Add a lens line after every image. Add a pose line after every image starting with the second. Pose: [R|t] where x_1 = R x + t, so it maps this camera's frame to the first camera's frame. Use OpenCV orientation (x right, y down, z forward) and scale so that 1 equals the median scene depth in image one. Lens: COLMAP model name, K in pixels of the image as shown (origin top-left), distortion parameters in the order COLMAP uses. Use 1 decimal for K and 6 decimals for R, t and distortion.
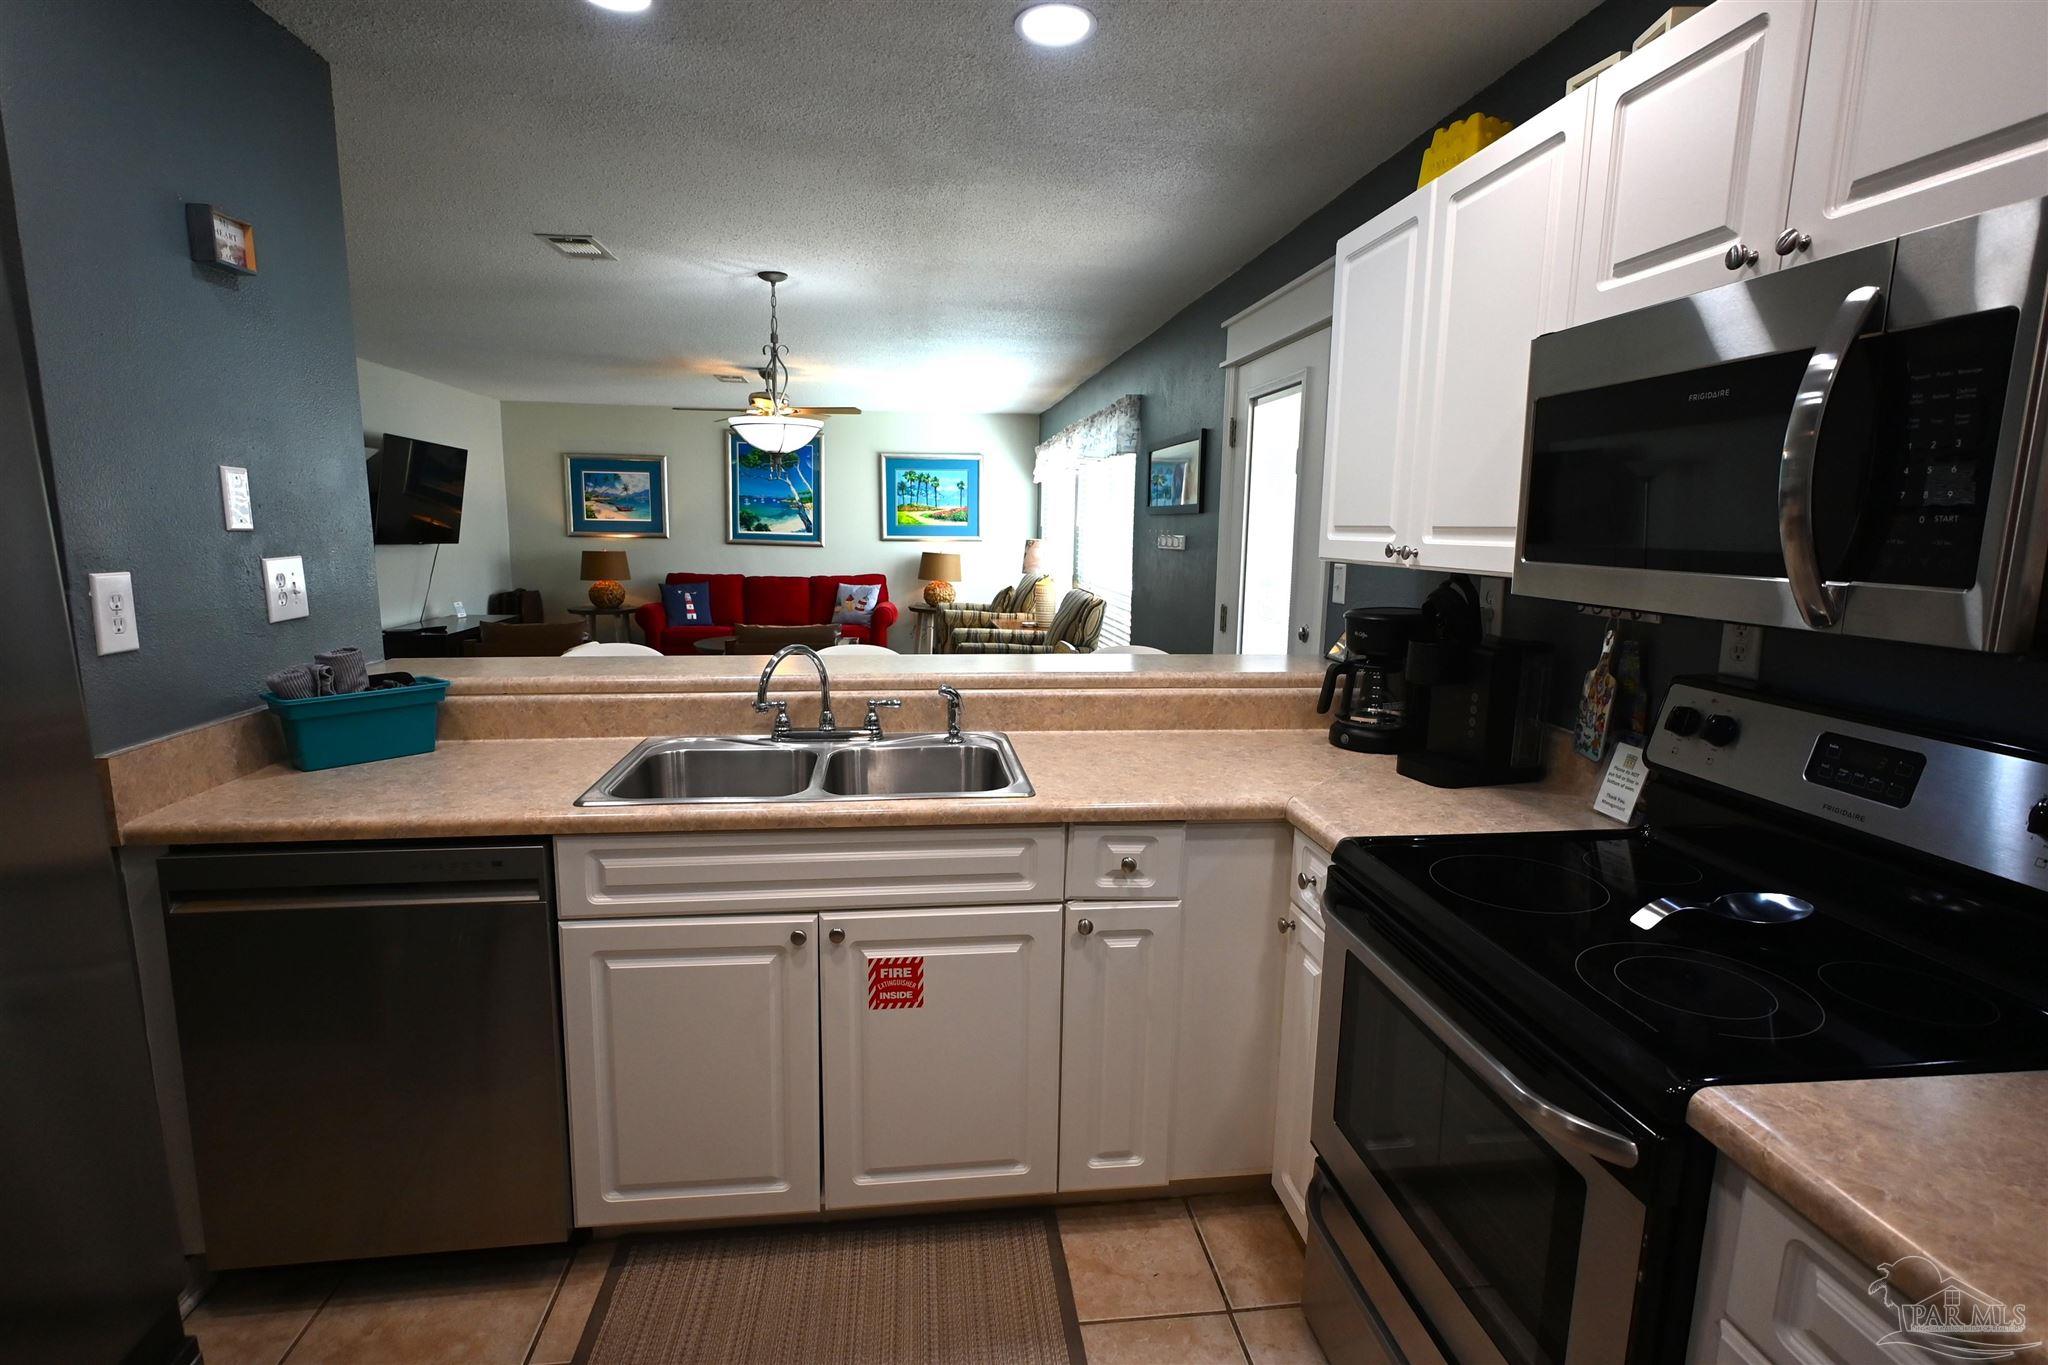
lens RADIAL K [[1015.4, 0, 1023.2], [0, 1015.4, 686.1], [0, 0, 1]] dist [-0.002650, 0.000947]
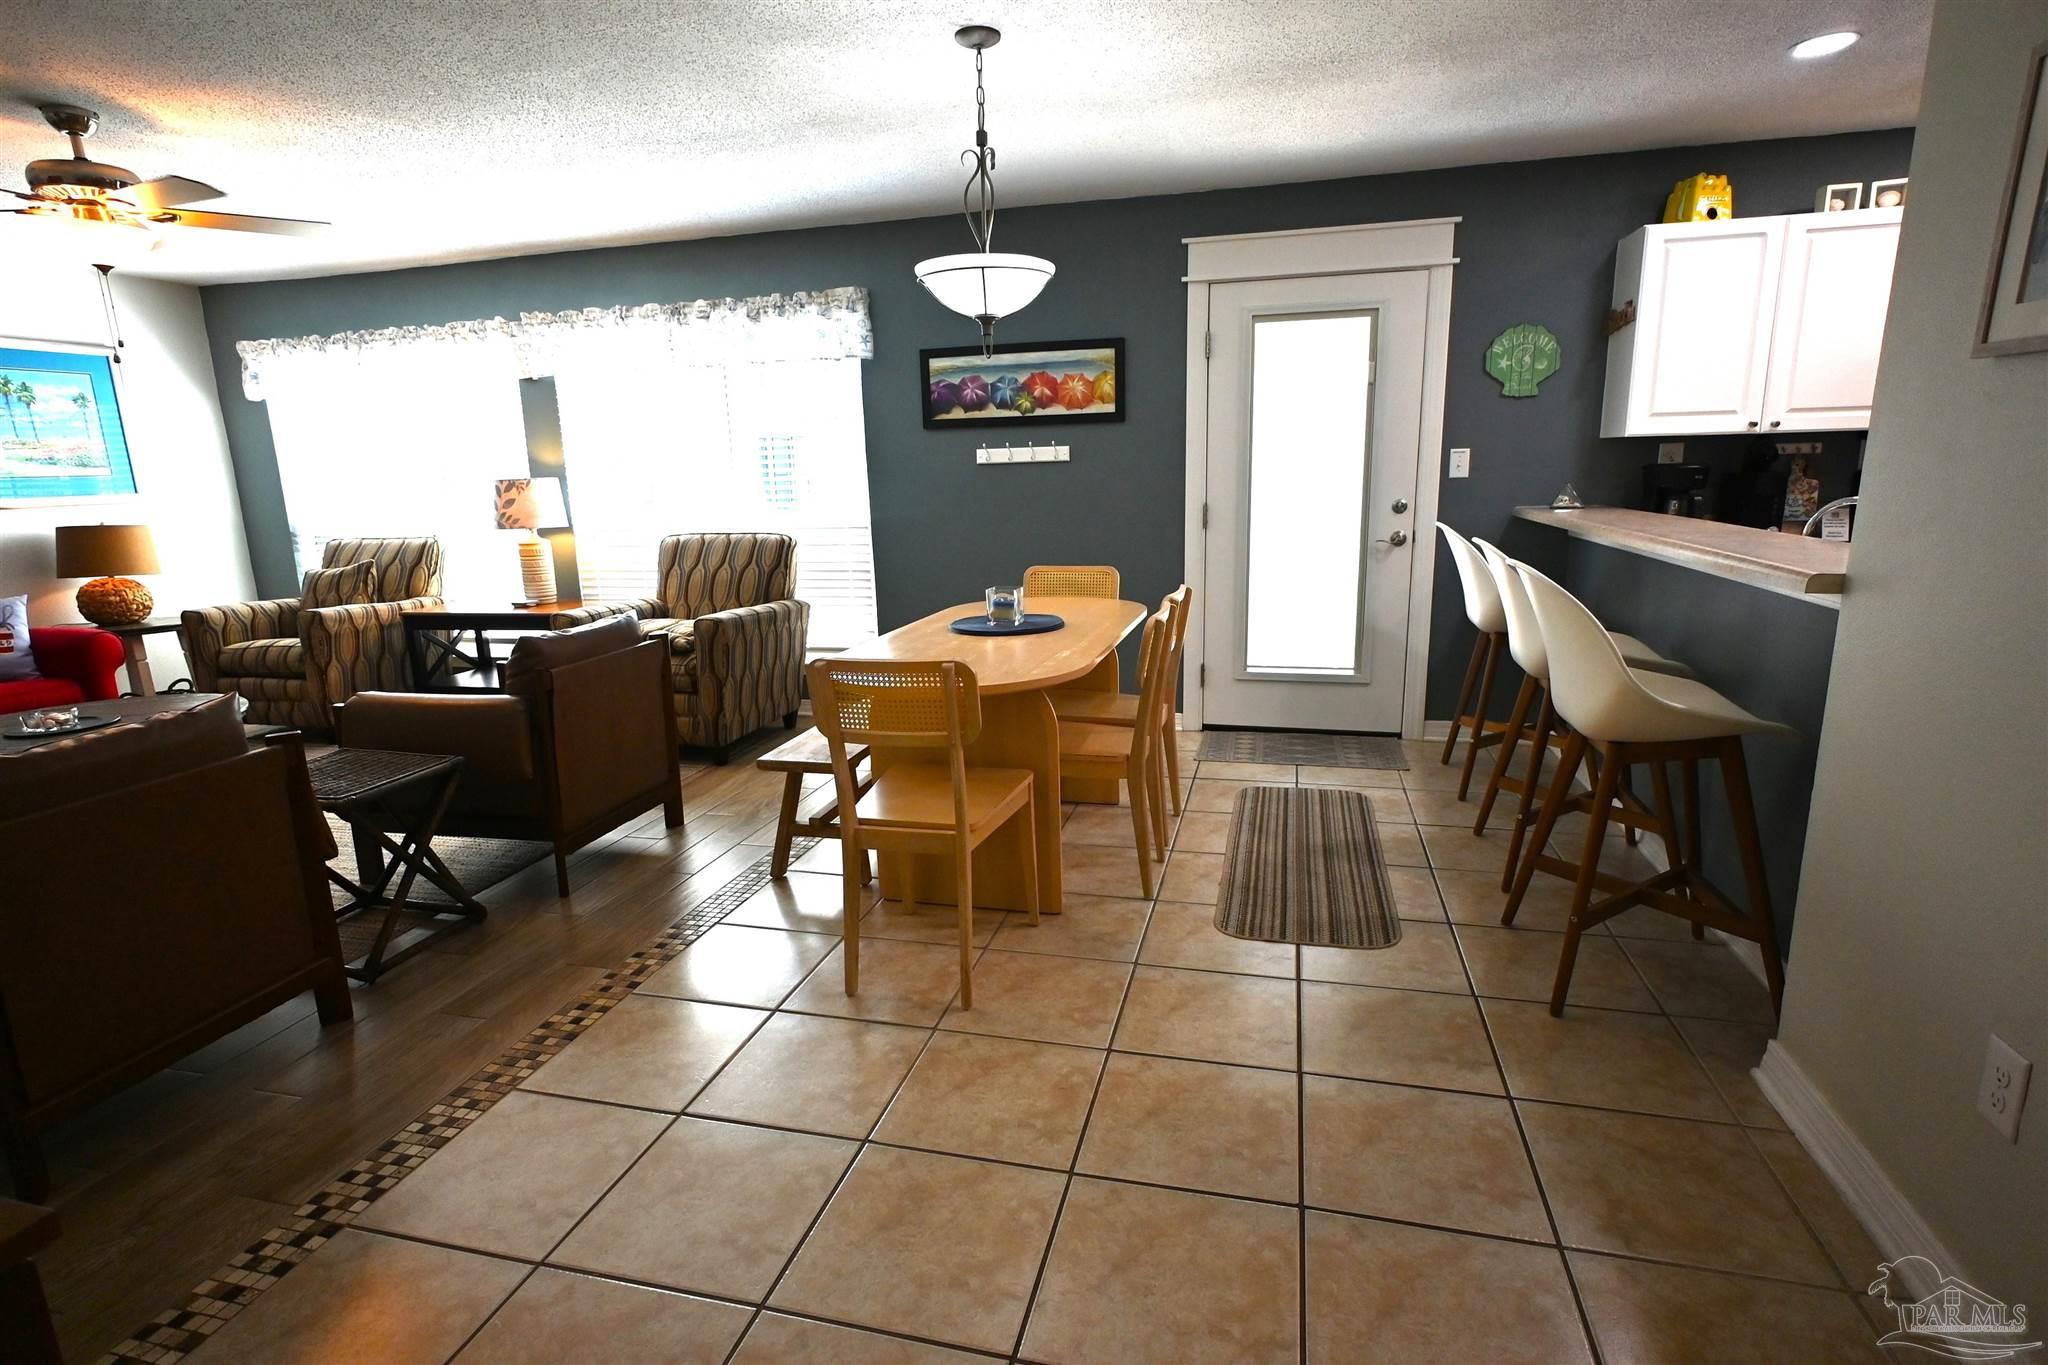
lens RADIAL K [[1015.4, 0, 1023.2], [0, 1015.4, 686.1], [0, 0, 1]] dist [-0.002650, 0.000947]
pose [[0.371764, -0.218104, 0.902343, -0.415443], [0.179939, 0.970505, 0.160445, -0.046401], [-0.910721, 0.102719, 0.400044, 0.346179]]
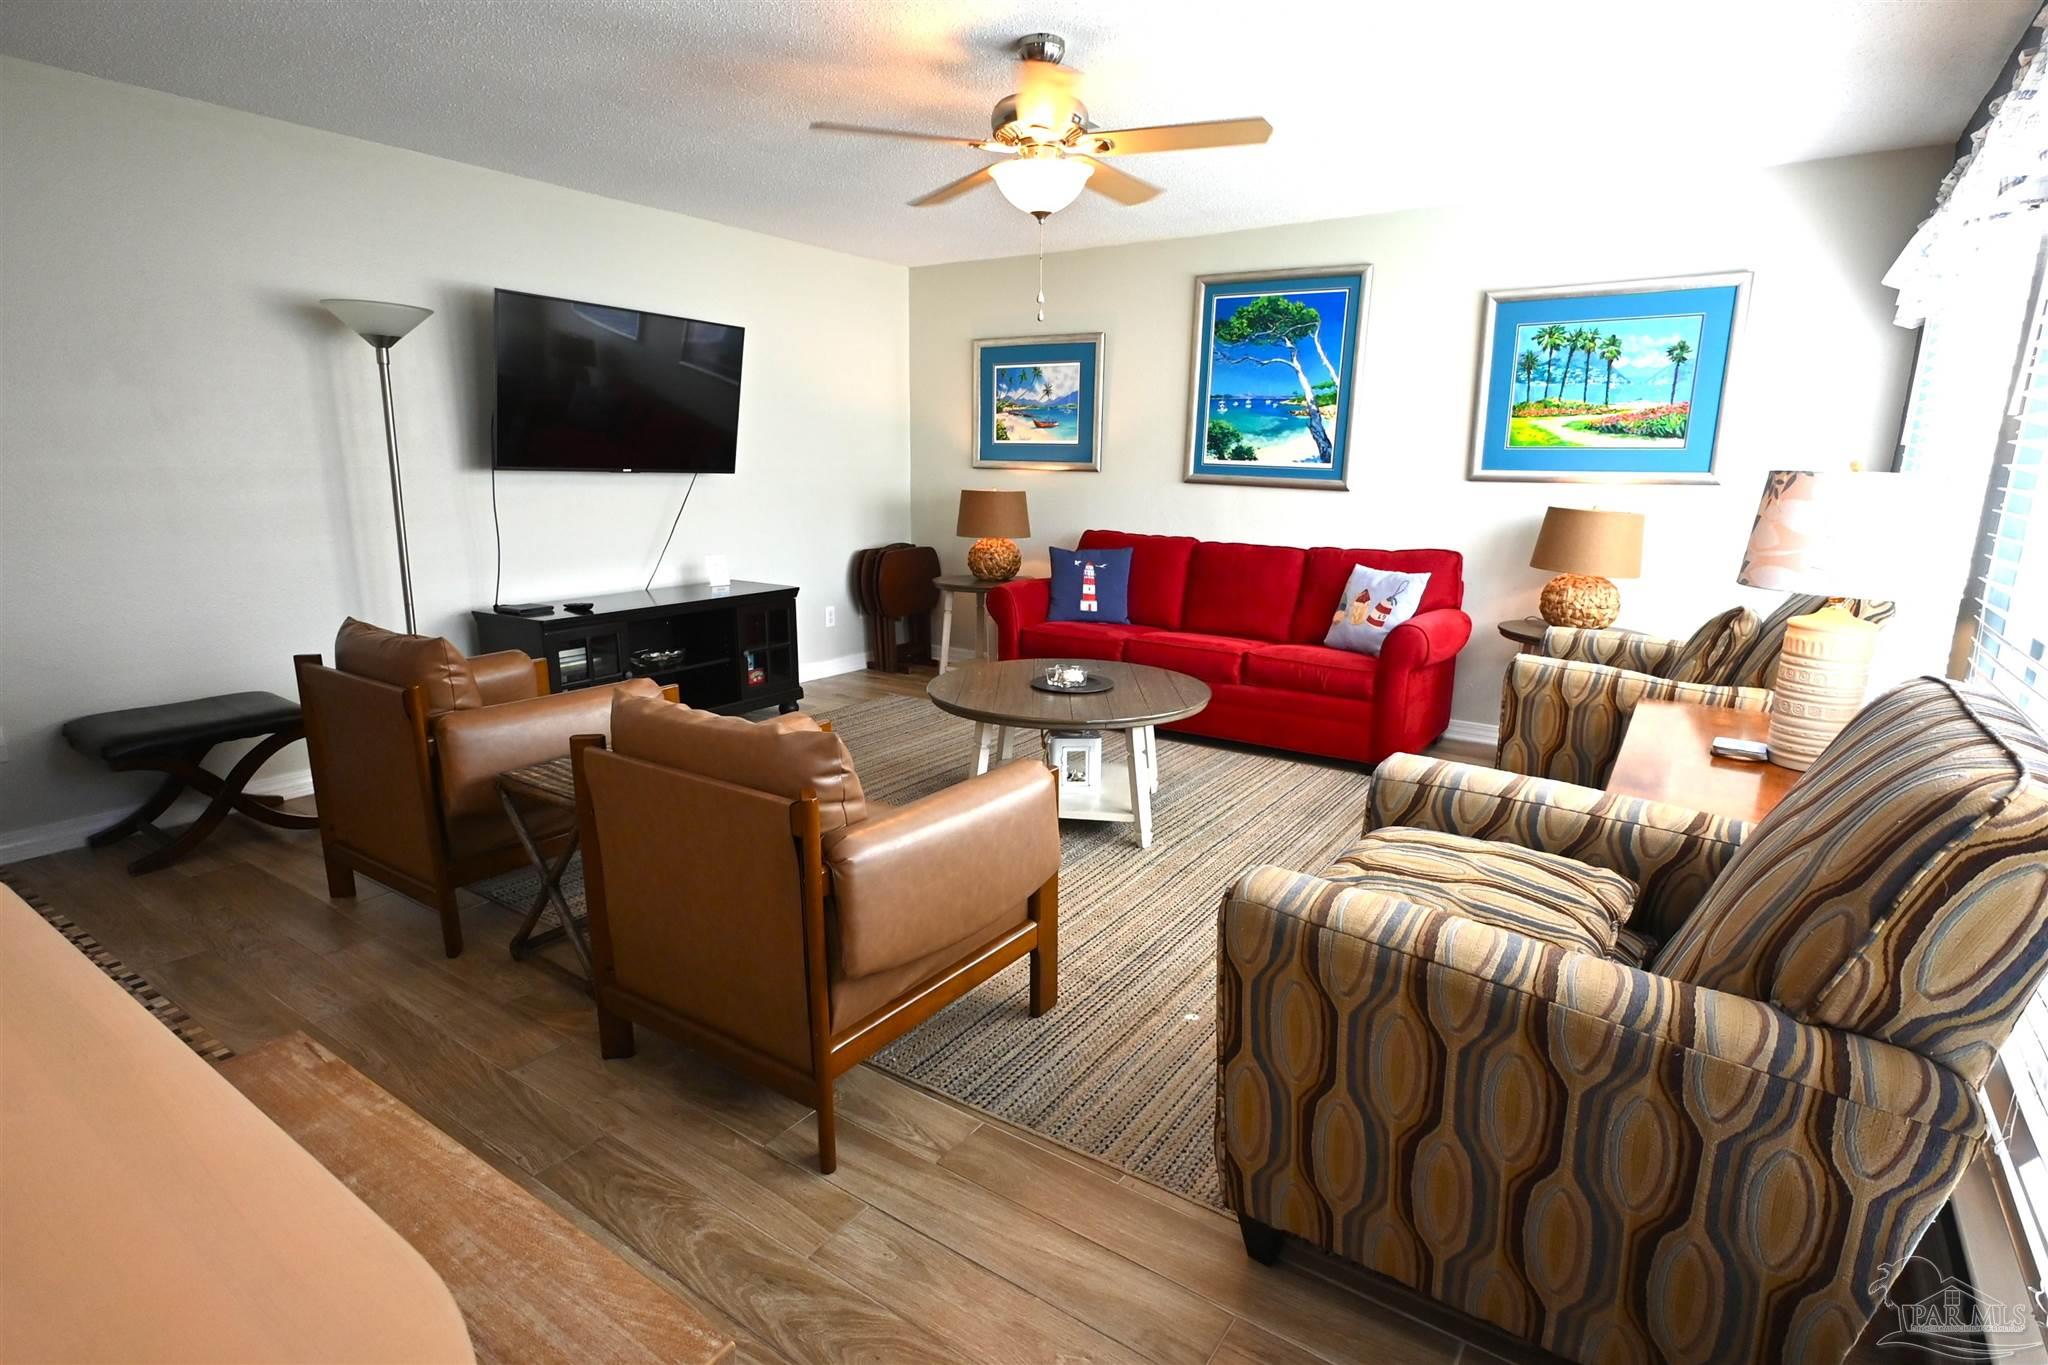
lens RADIAL K [[1021.9, 0, 1036.1], [0, 1021.9, 678.3], [0, 0, 1]] dist [-0.003080, 0.001563]
pose [[0.744015, 0.137195, -0.653926, 0.038260], [-0.111347, 0.990466, 0.081115, -0.069240], [0.658820, 0.012462, 0.752198, 0.520964]]
